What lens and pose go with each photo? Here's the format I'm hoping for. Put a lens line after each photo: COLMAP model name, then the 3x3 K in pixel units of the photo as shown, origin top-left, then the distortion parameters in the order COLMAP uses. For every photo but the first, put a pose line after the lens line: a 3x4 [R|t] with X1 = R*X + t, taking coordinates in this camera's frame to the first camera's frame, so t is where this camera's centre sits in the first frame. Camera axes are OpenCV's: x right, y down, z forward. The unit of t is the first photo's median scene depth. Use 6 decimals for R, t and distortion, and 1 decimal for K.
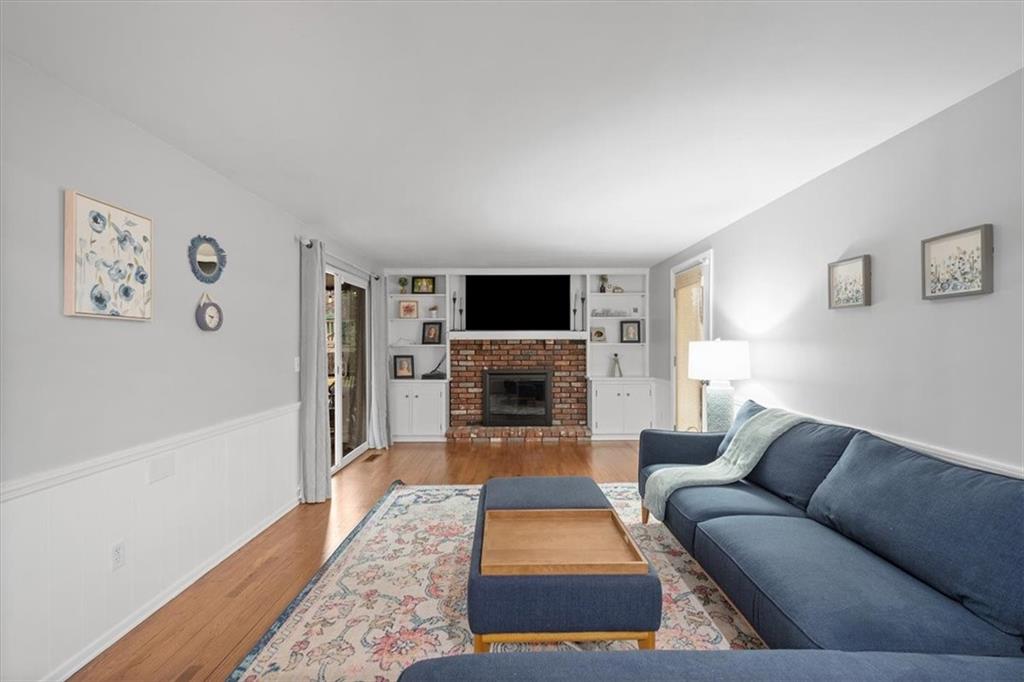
lens RADIAL K [[449.0, 0, 520.6], [0, 449.0, 345.4], [0, 0, 1]] dist [0.018795, -0.005562]
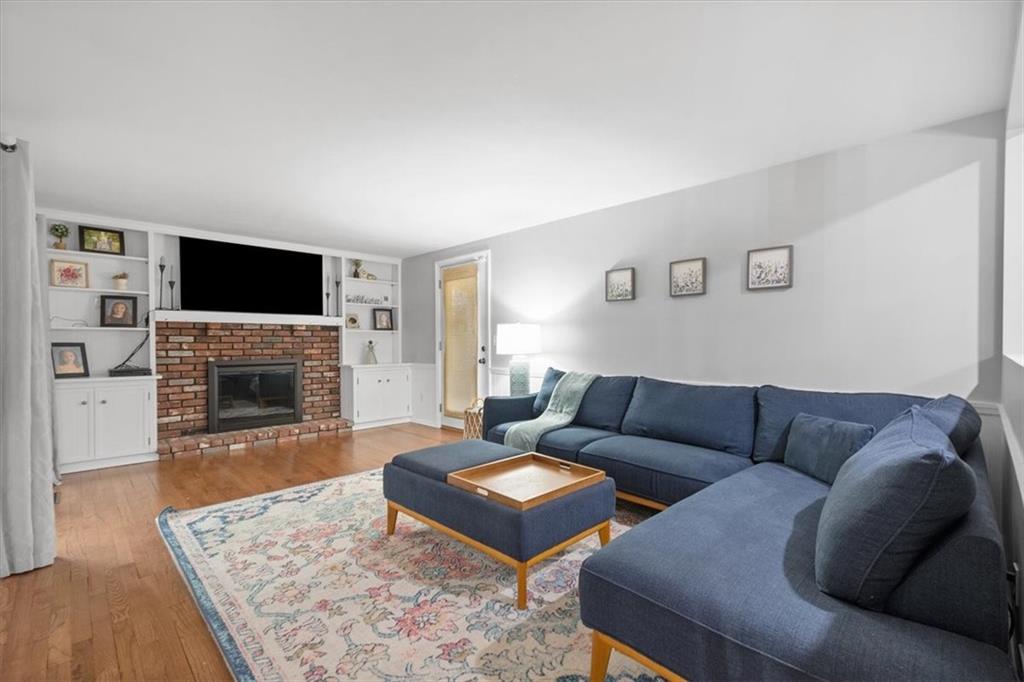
lens RADIAL K [[449.0, 0, 523.0], [0, 449.0, 345.1], [0, 0, 1]] dist [0.018795, -0.005562]
pose [[0.718959, -0.005692, 0.695029, -0.403601], [0.003902, 0.999984, 0.004152, 0.042027], [-0.695041, -0.000273, 0.718970, 0.088256]]
